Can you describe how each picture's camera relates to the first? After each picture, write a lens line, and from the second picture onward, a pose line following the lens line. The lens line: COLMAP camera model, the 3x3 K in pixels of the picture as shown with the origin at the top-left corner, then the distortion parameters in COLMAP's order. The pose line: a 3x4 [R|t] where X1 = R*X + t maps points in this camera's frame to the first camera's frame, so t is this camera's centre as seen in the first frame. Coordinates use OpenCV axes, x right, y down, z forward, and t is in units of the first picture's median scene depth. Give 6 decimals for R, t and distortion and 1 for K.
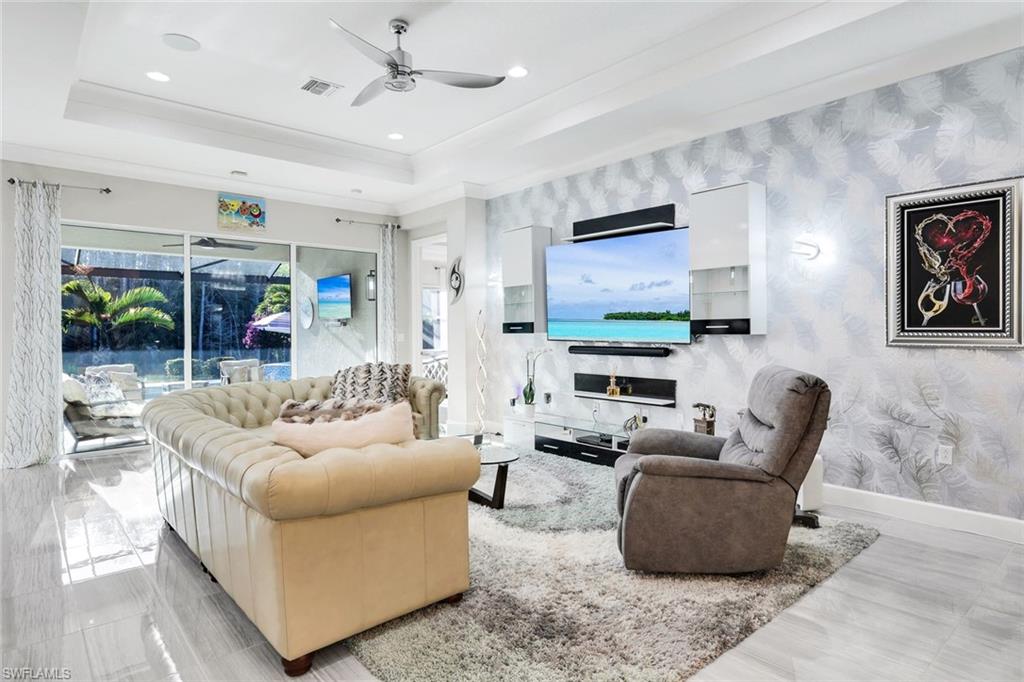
lens RADIAL K [[571.0, 0, 514.4], [0, 571.0, 334.4], [0, 0, 1]] dist [0.002252, 0.000718]
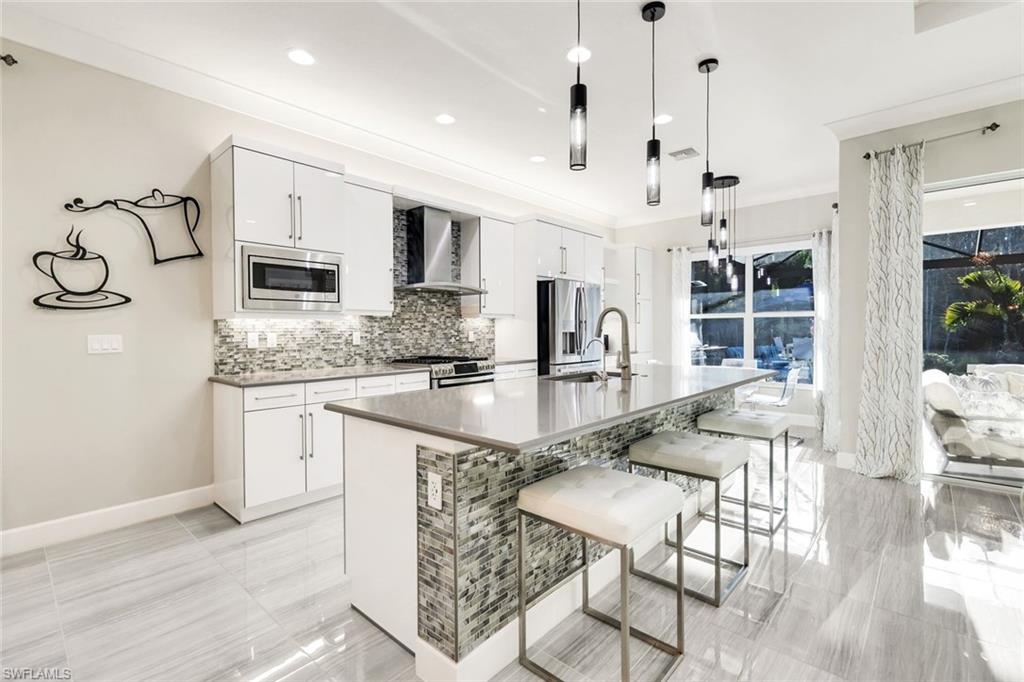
lens RADIAL K [[459.8, 0, 515.0], [0, 459.8, 336.2], [0, 0, 1]] dist [0.001540, 0.000234]
pose [[0.112973, 0.017845, -0.993438, -0.215043], [0.000329, 0.999838, 0.017997, 0.001398], [0.993598, -0.002360, 0.112949, 0.361923]]
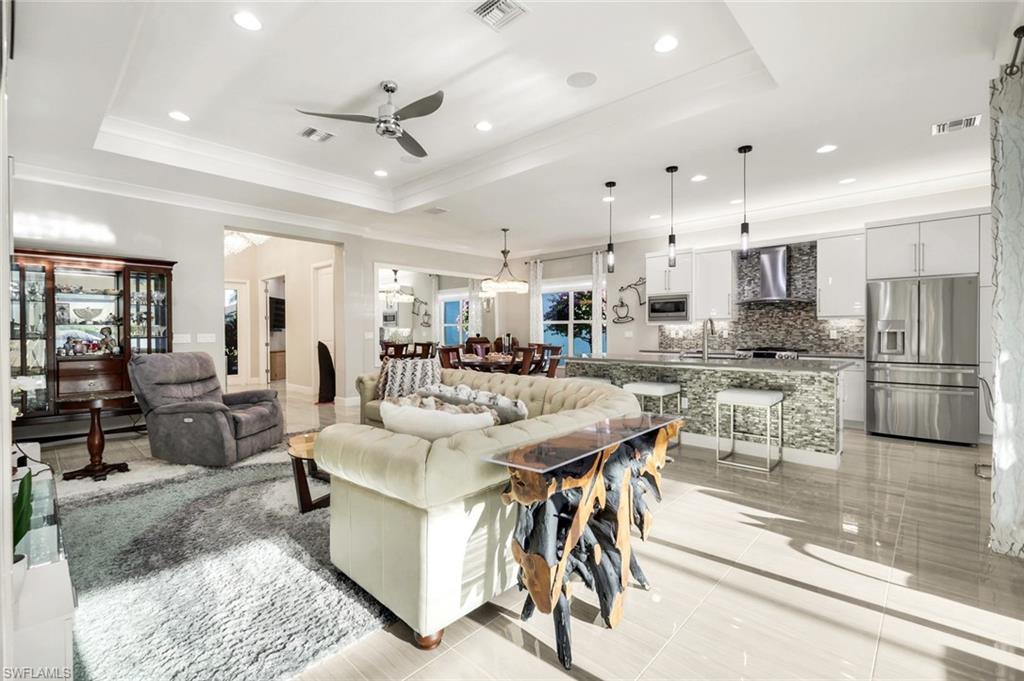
lens RADIAL K [[453.0, 0, 514.5], [0, 453.0, 335.7], [0, 0, 1]] dist [-0.000530, 0.000571]
pose [[-0.995143, 0.010904, -0.097830, -0.263839], [0.009404, 0.999831, 0.015780, -0.004230], [0.097986, 0.014783, -0.995078, 1.437217]]
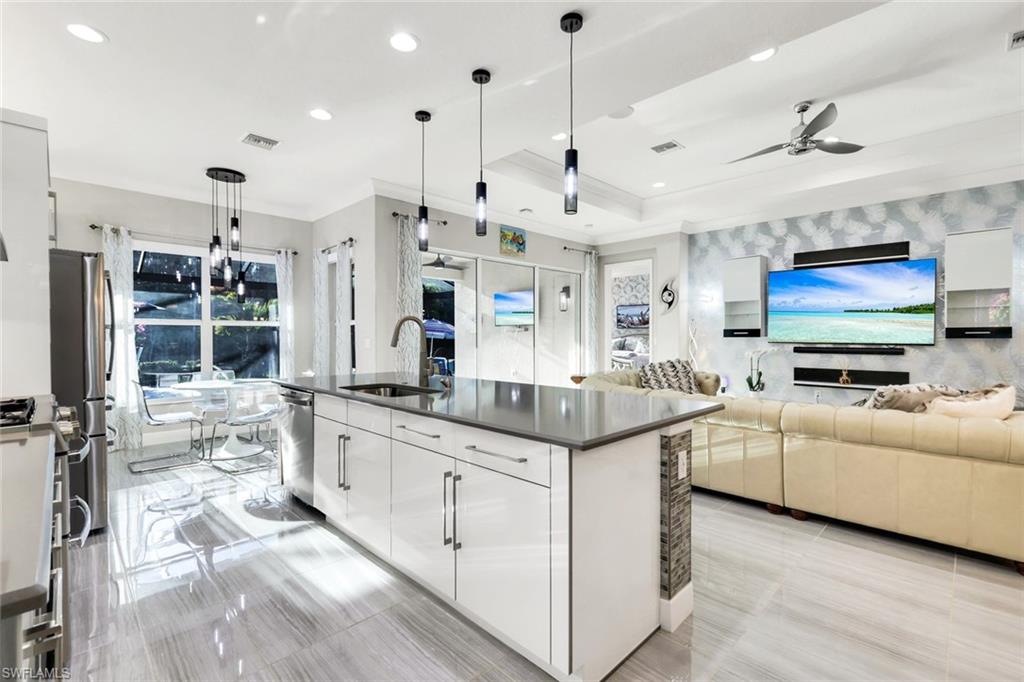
lens RADIAL K [[455.5, 0, 512.0], [0, 455.5, 341.0], [0, 0, 1]] dist [-0.000769, 0.000009]
pose [[0.998032, 0.002301, 0.062657, -0.669358], [-0.002644, 0.999982, 0.005393, 0.002789], [-0.062644, -0.005548, 0.998021, -0.010570]]
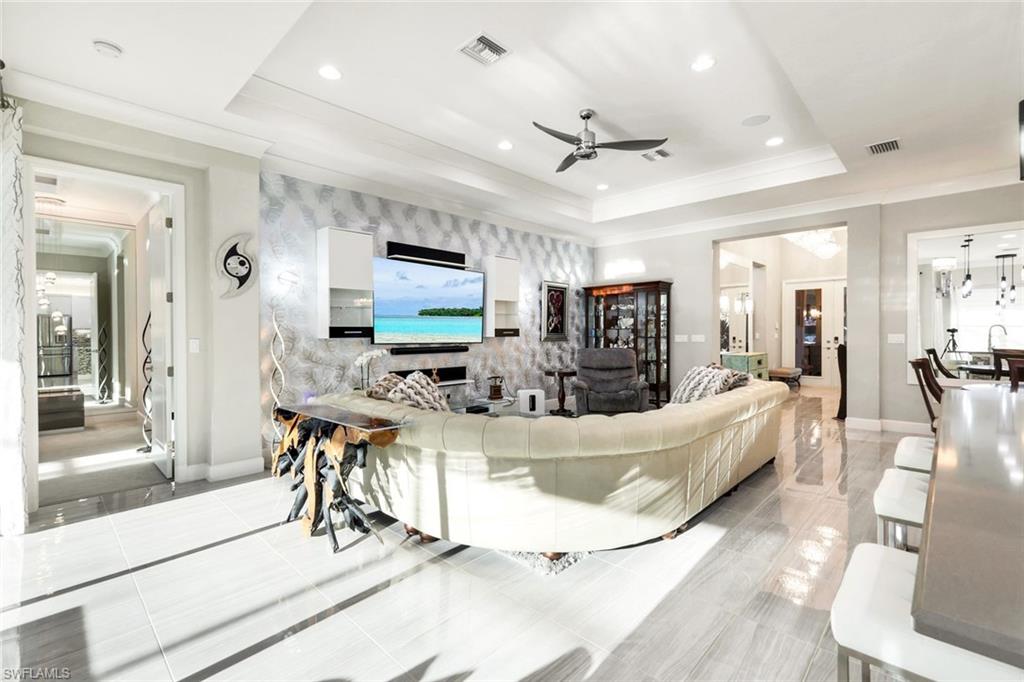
lens RADIAL K [[453.0, 0, 514.5], [0, 453.0, 336.2], [0, 0, 1]] dist [-0.000530, 0.000571]
pose [[-0.083869, -0.001715, 0.996475, -0.906694], [0.009770, 0.999949, 0.002543, -0.004219], [-0.996429, 0.009948, -0.083848, 0.901160]]
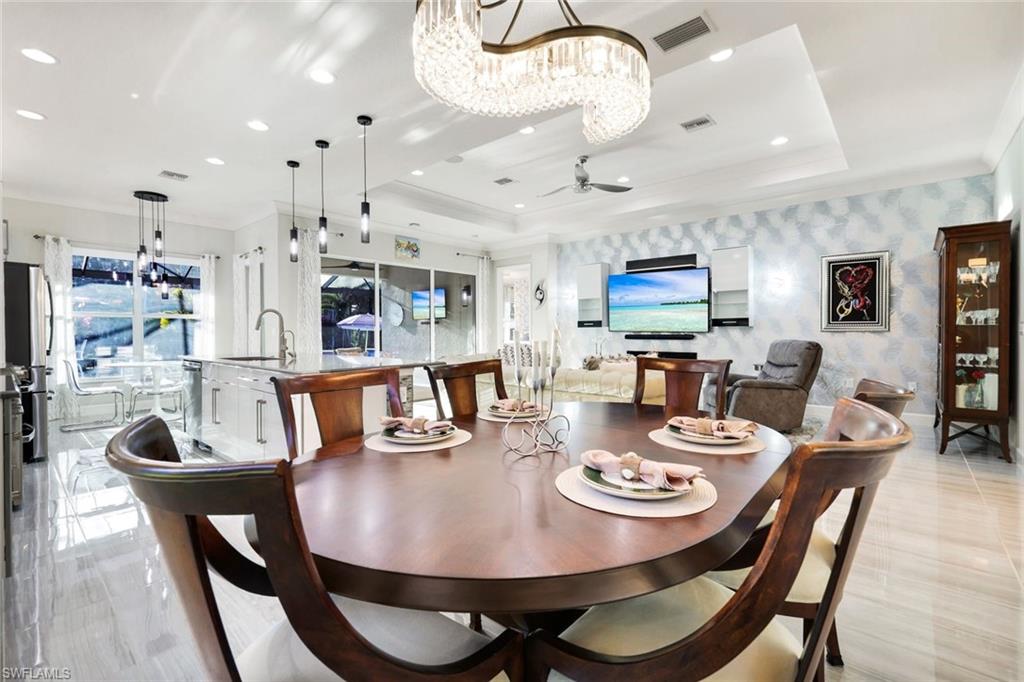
lens RADIAL K [[448.9, 0, 513.7], [0, 448.9, 336.3], [0, 0, 1]] dist [0.000616, -0.000377]
pose [[0.991121, -0.001433, 0.132957, -0.438701], [0.000794, 0.999988, 0.004862, 0.020679], [-0.132962, -0.004713, 0.991110, -0.292548]]
